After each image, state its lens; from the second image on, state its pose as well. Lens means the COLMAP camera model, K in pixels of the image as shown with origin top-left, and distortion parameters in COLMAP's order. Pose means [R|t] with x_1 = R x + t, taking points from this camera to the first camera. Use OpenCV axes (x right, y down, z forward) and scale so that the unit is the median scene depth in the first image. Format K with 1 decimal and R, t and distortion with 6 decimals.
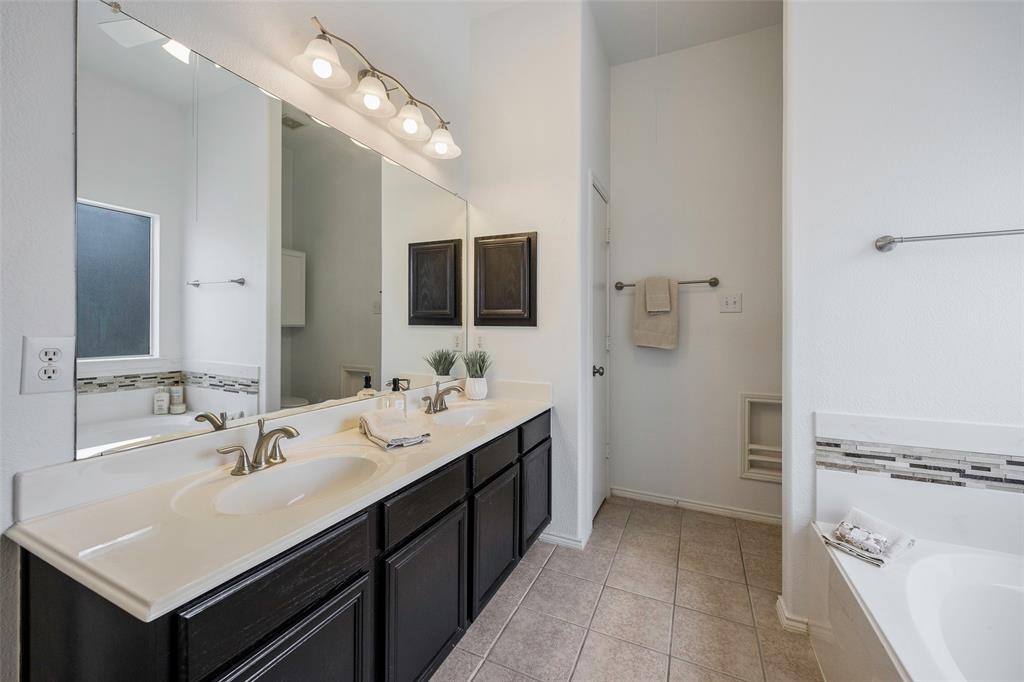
lens RADIAL K [[404.2, 0, 505.7], [0, 404.2, 330.7], [0, 0, 1]] dist [0.001668, 0.000474]
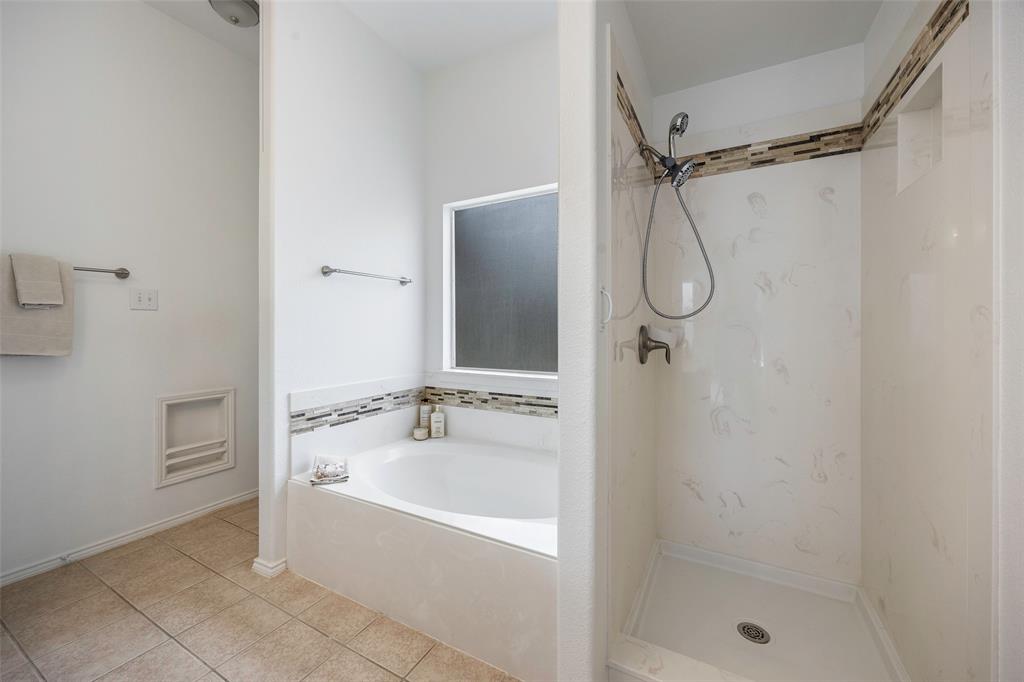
lens RADIAL K [[404.2, 0, 505.7], [0, 404.2, 330.7], [0, 0, 1]] dist [0.001668, 0.000474]
pose [[0.070321, -0.009699, 0.997477, -0.453708], [0.004429, 0.999946, 0.009411, -0.006247], [-0.997515, 0.003756, 0.070360, 0.216615]]
